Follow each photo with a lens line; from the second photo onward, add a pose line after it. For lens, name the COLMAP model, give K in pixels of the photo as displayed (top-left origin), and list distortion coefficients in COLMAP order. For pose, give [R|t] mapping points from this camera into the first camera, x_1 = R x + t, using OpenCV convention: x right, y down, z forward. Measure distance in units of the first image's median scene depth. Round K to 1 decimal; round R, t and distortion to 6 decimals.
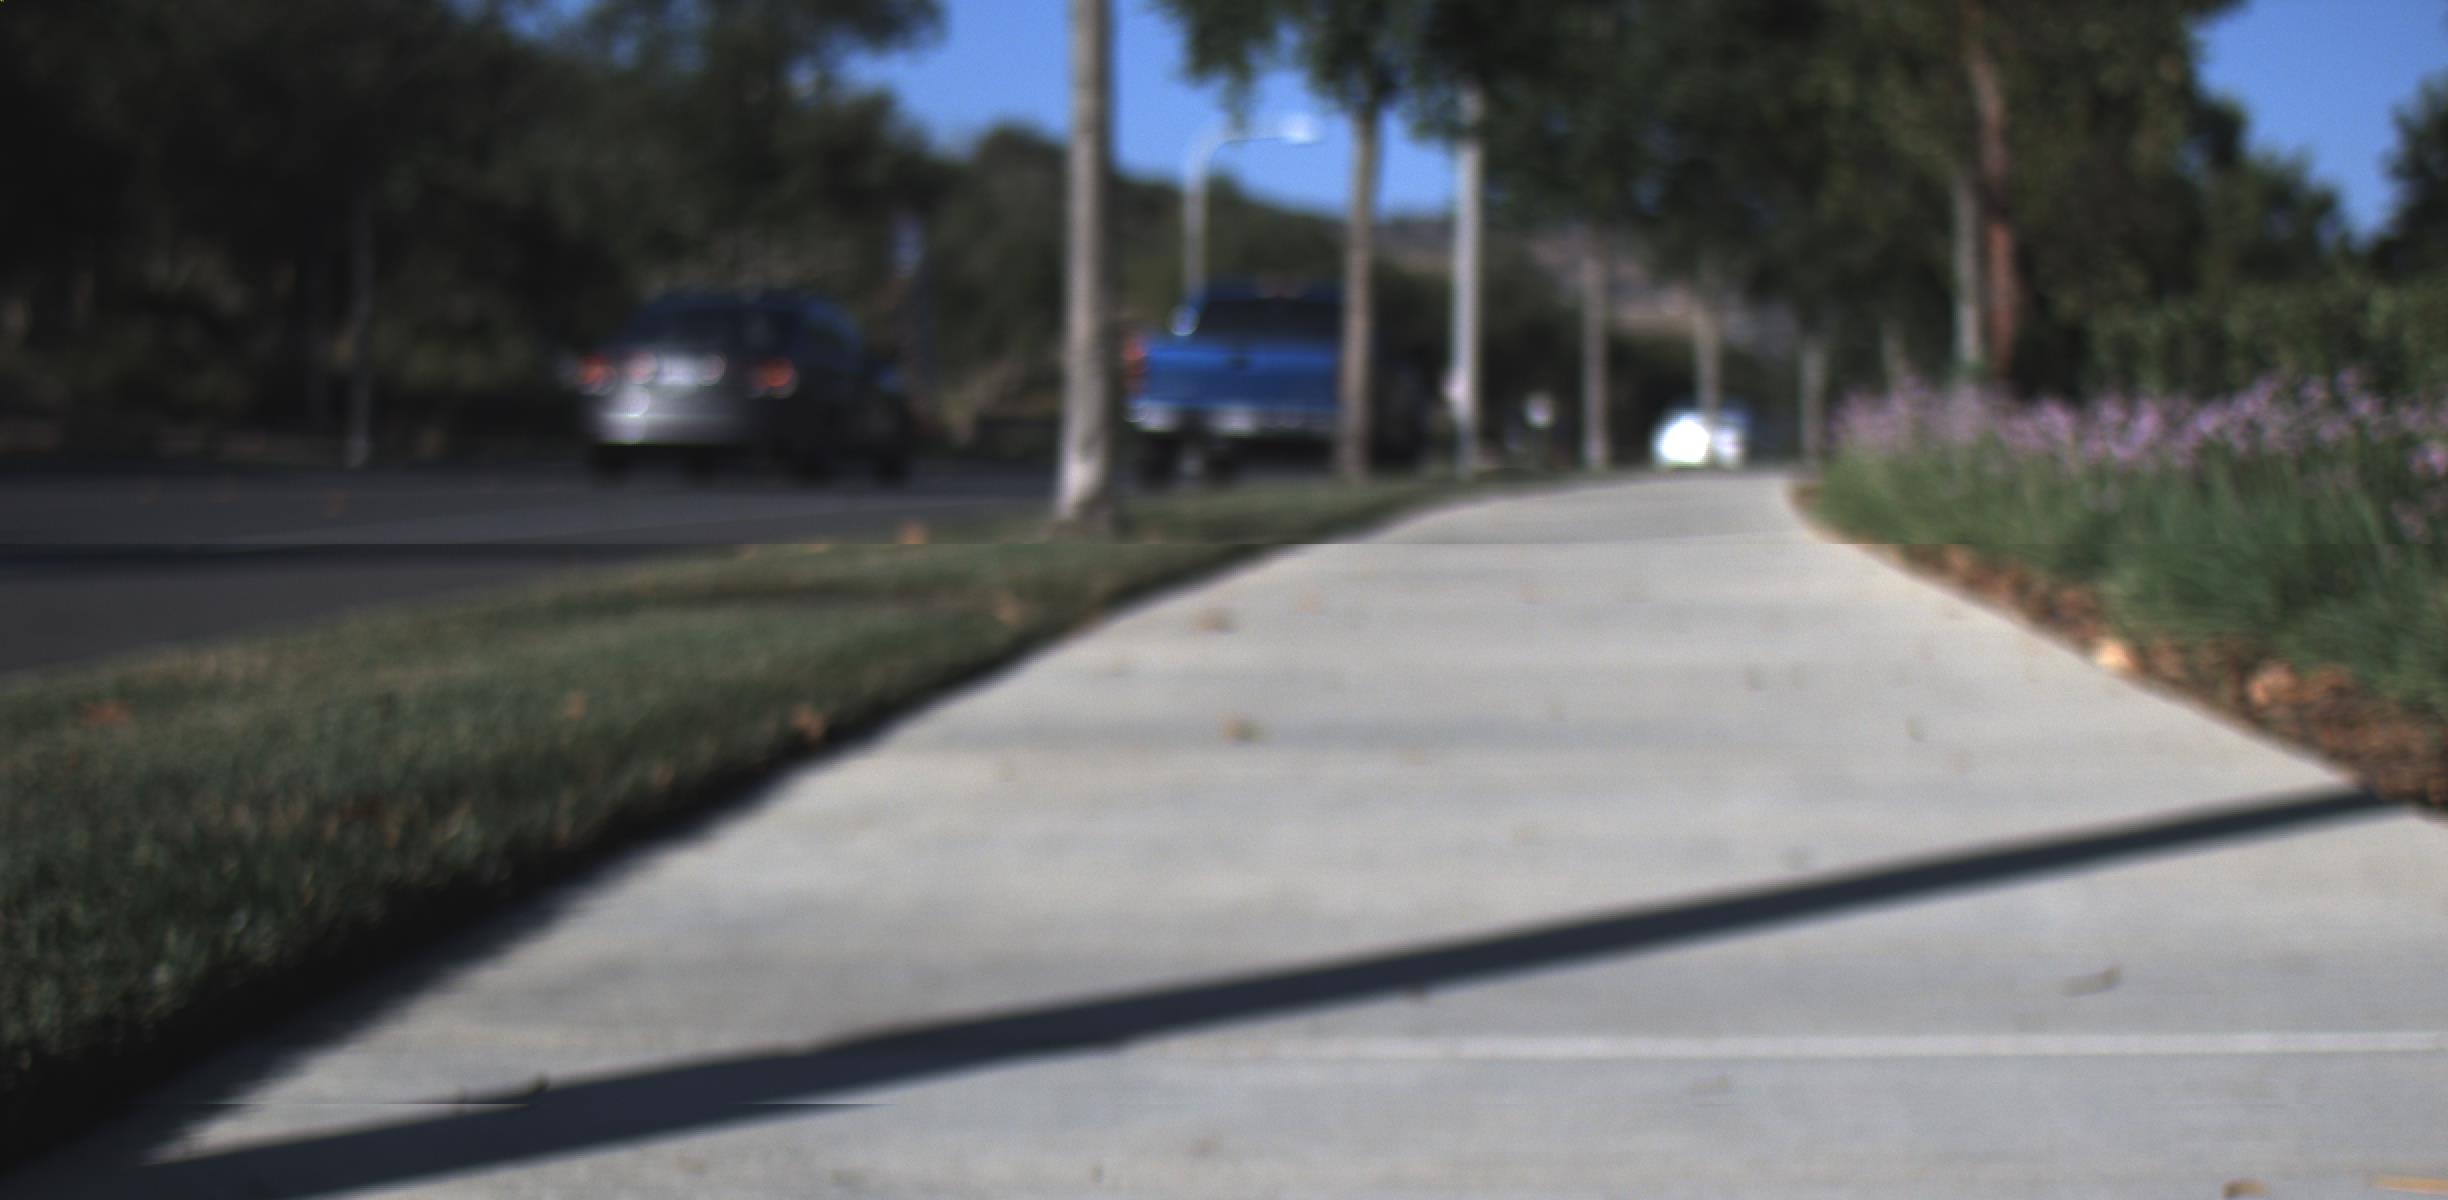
lens RADIAL K [[9210.5, 0, 1224.0], [0, 9210.5, 600.0], [0, 0, 1]] dist [0.305344, 2.107072]
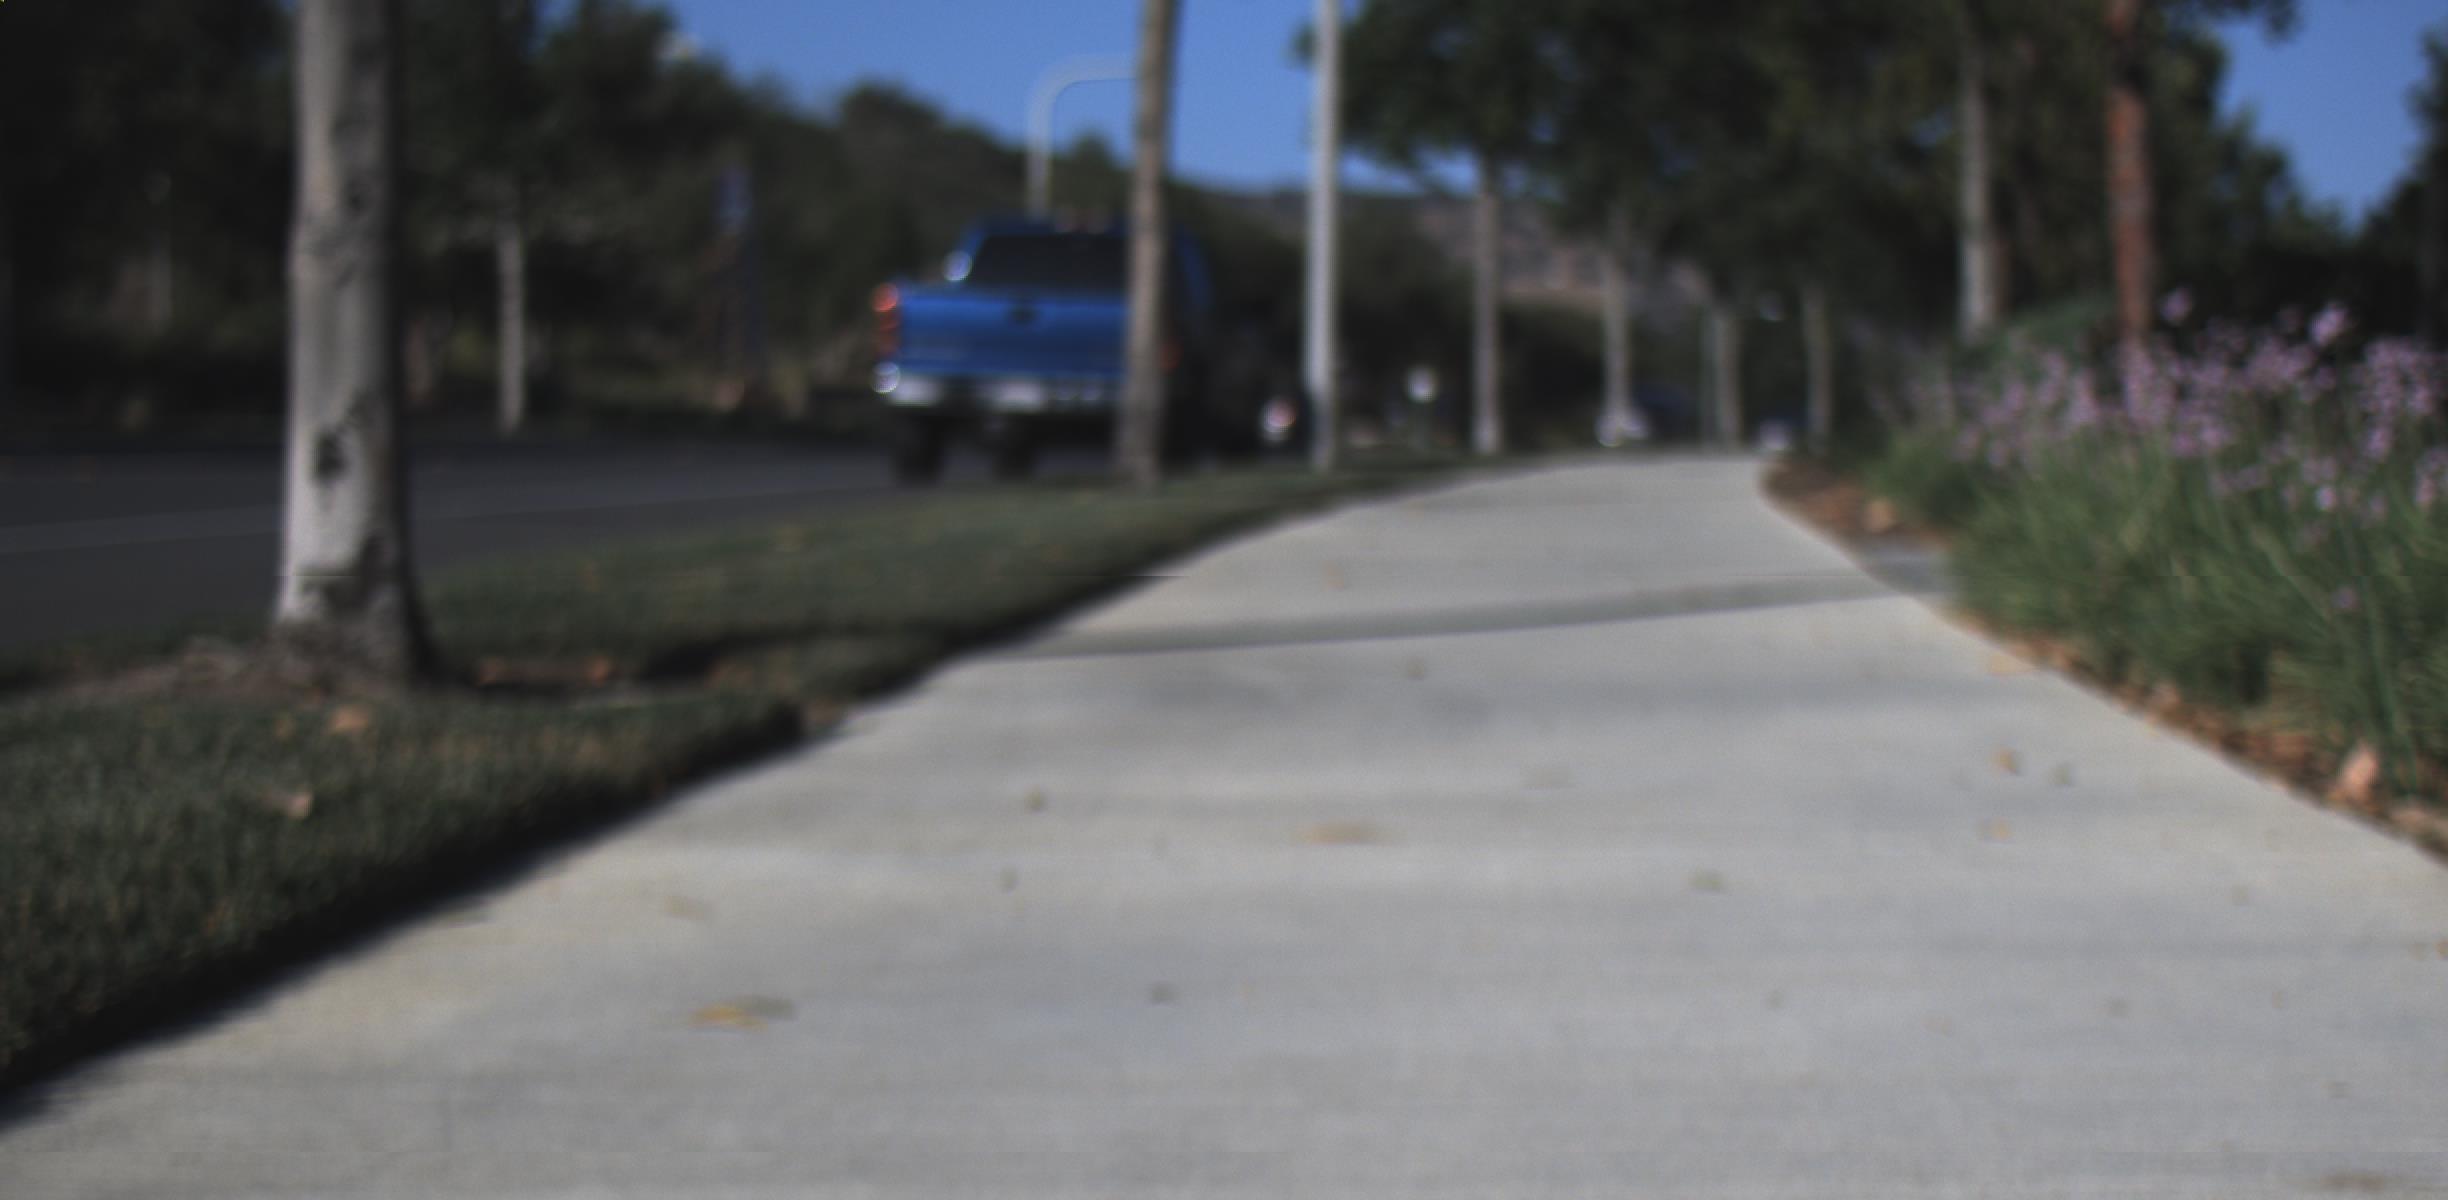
lens RADIAL K [[6296.1, 0, 1220.7], [0, 6296.1, 493.6], [0, 0, 1]] dist [0.053775, -0.360121]
pose [[0.999988, 0.004906, 0.000289, 0.017538], [-0.004905, 0.999984, -0.002905, -0.009579], [-0.000303, 0.002903, 0.999996, 0.463358]]
